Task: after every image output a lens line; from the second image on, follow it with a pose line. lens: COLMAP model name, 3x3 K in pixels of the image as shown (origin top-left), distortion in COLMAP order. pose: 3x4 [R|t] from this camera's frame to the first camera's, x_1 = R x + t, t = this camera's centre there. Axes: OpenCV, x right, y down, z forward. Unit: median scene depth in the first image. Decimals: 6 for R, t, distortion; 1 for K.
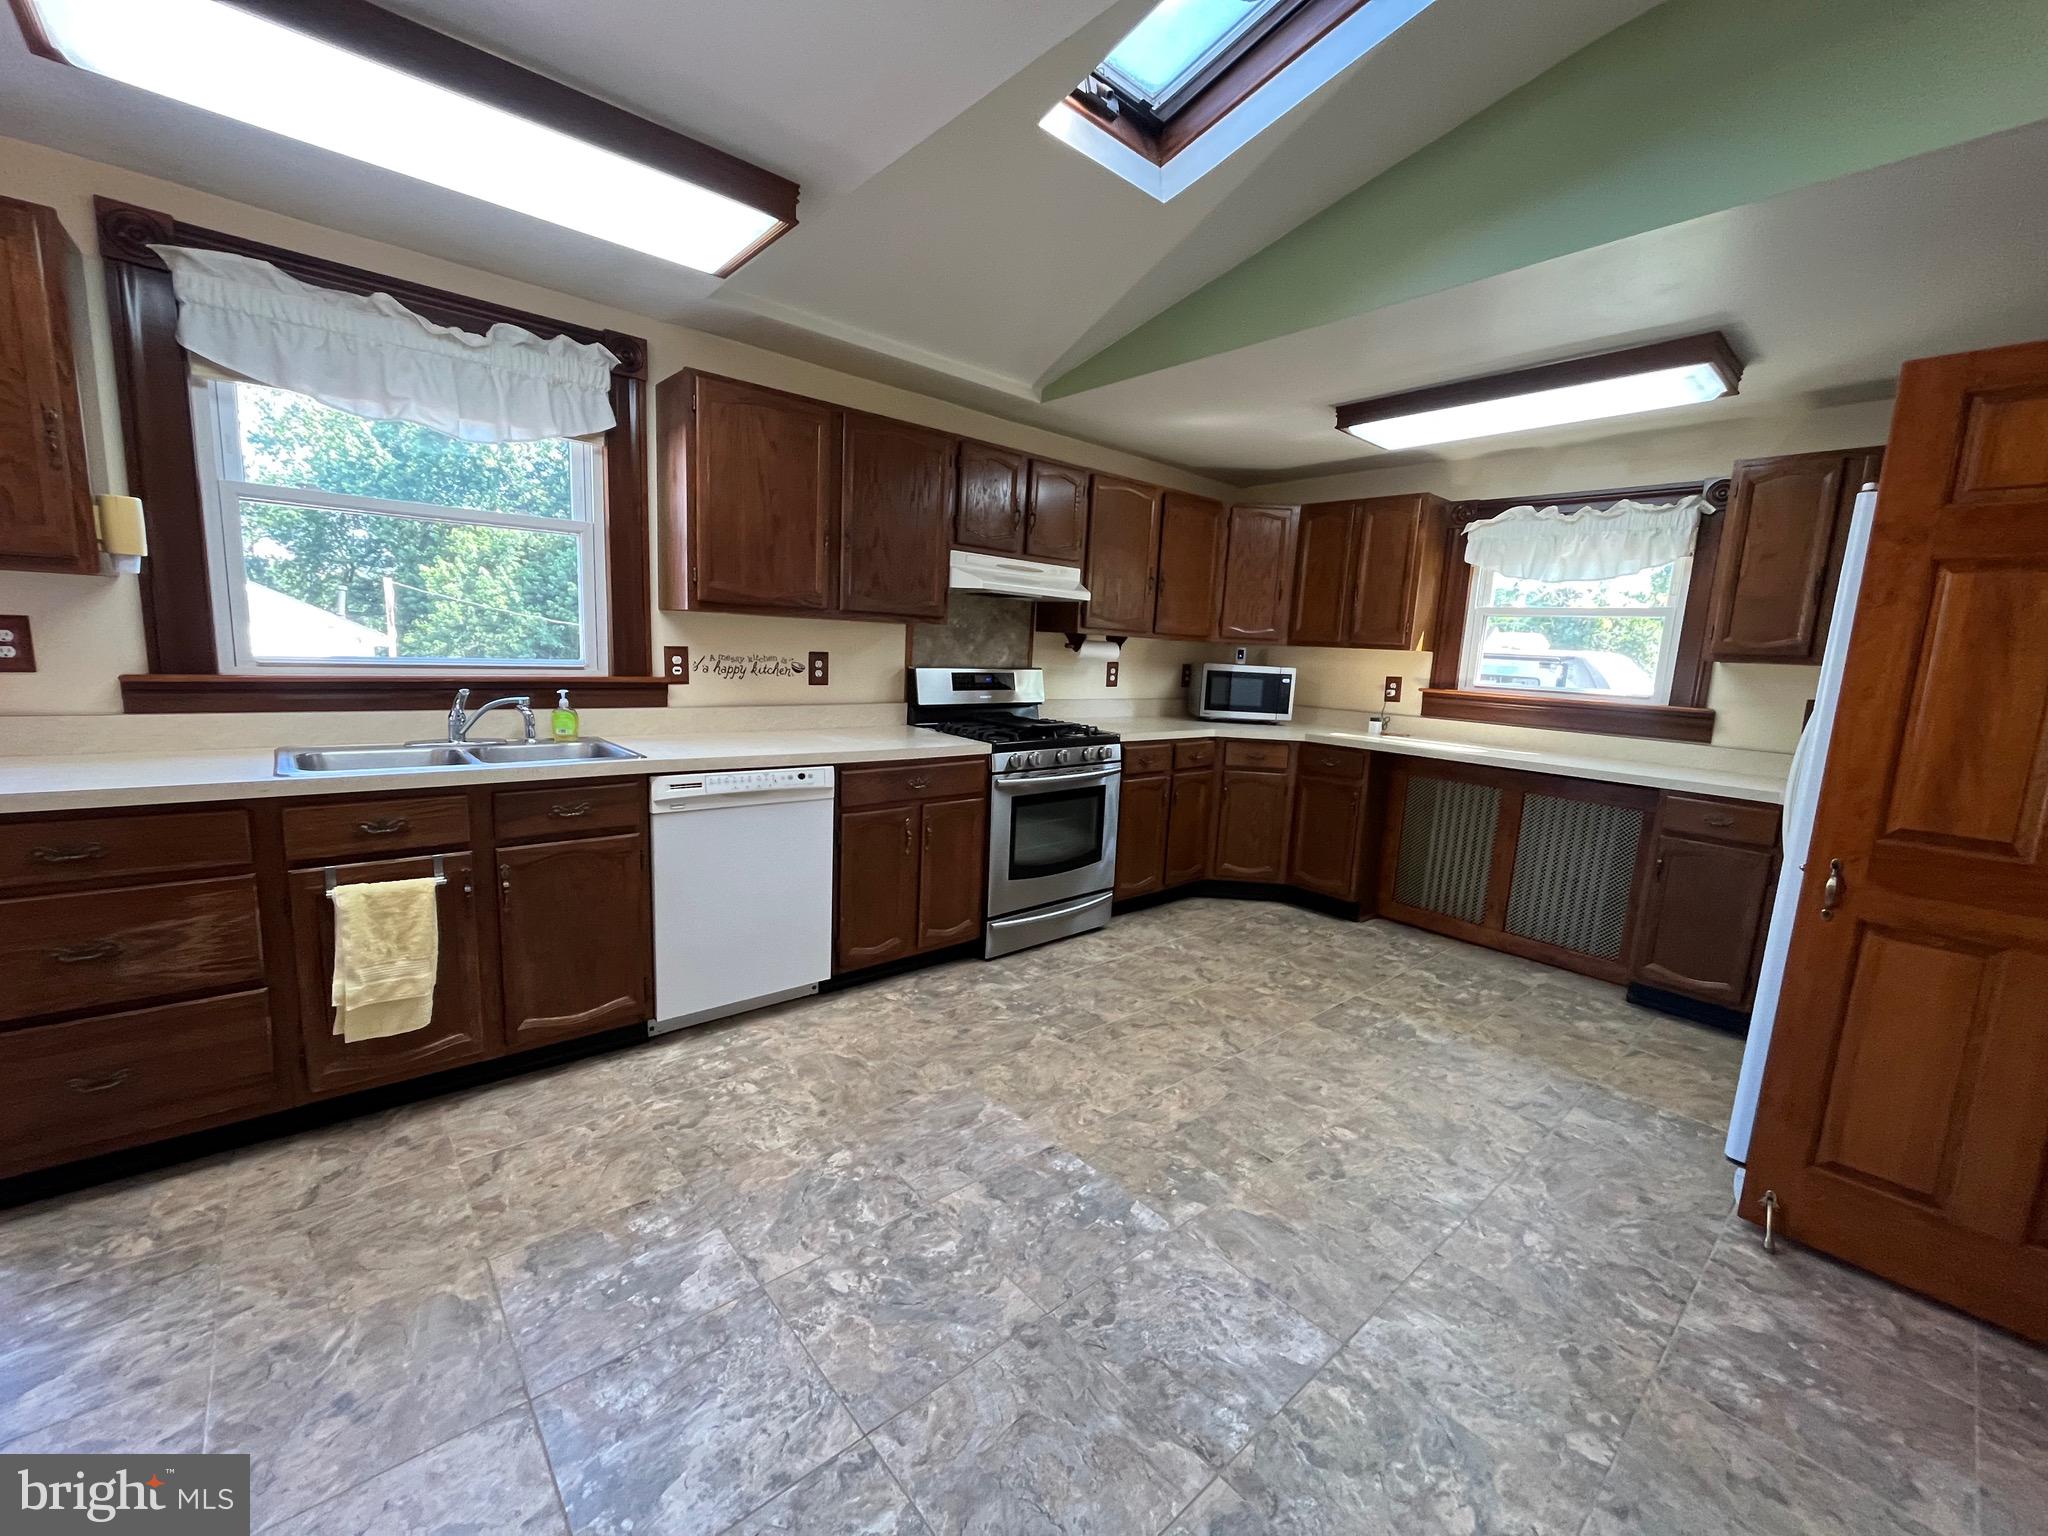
lens RADIAL K [[826.0, 0, 1029.1], [0, 826.0, 776.1], [0, 0, 1]] dist [-0.002086, -0.000189]
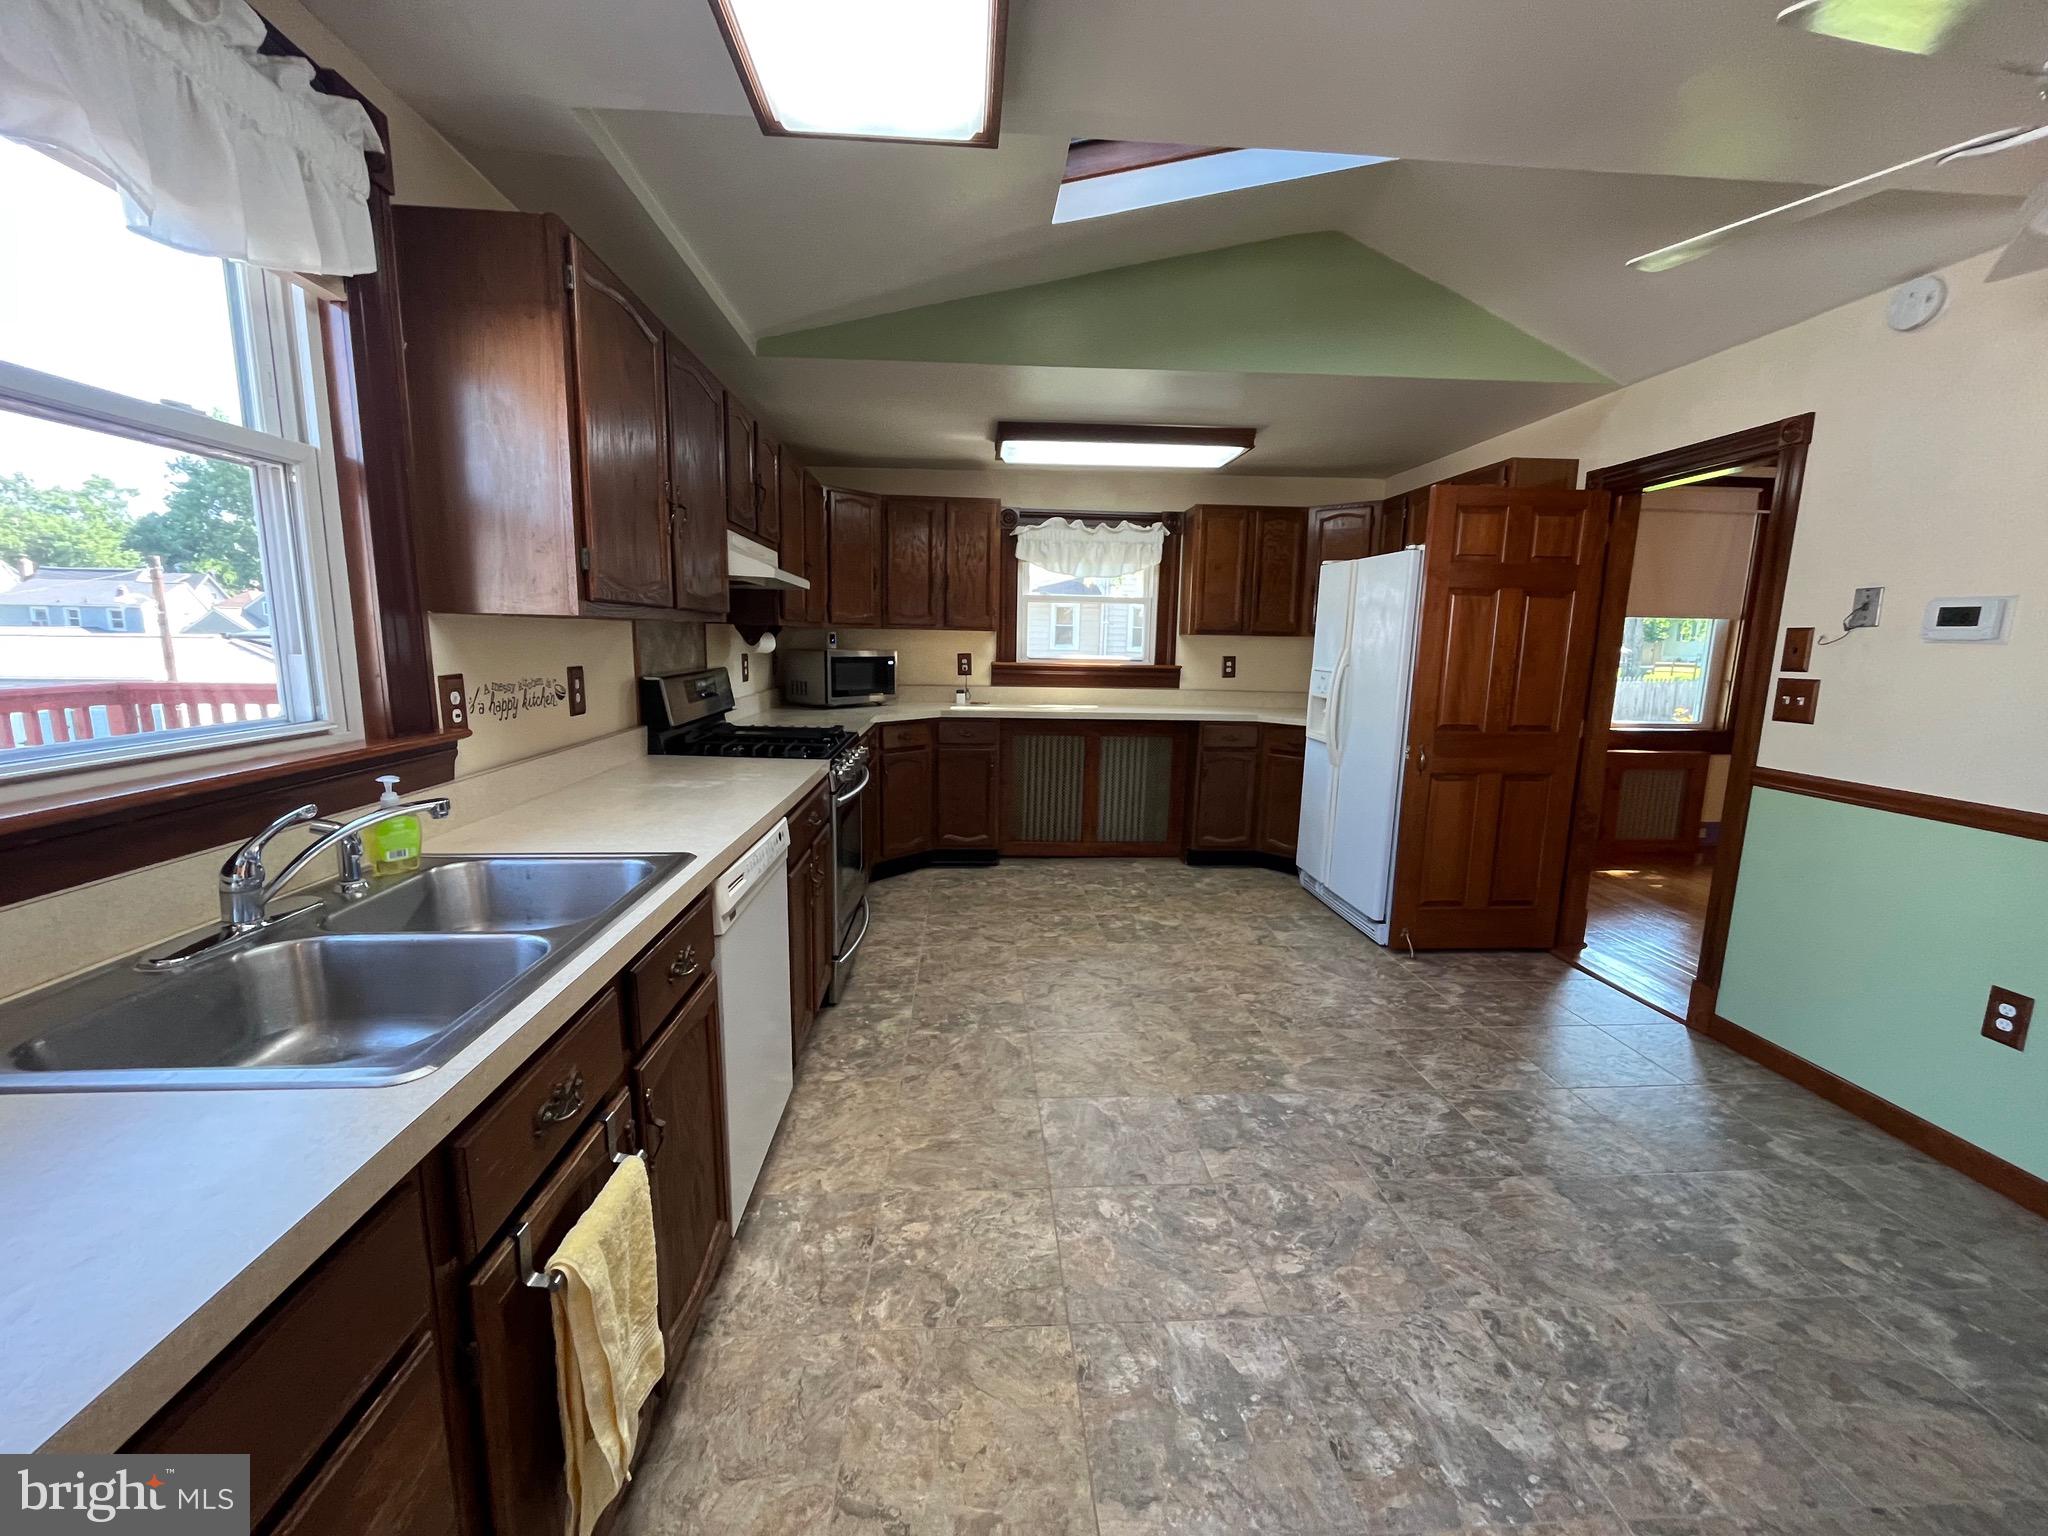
lens RADIAL K [[826.0, 0, 1027.4], [0, 826.0, 769.5], [0, 0, 1]] dist [-0.002086, -0.000189]
pose [[0.610070, -0.162091, 0.775591, -0.658025], [0.135455, 0.985778, 0.099470, -0.096097], [-0.780683, 0.044374, 0.623350, 0.326927]]
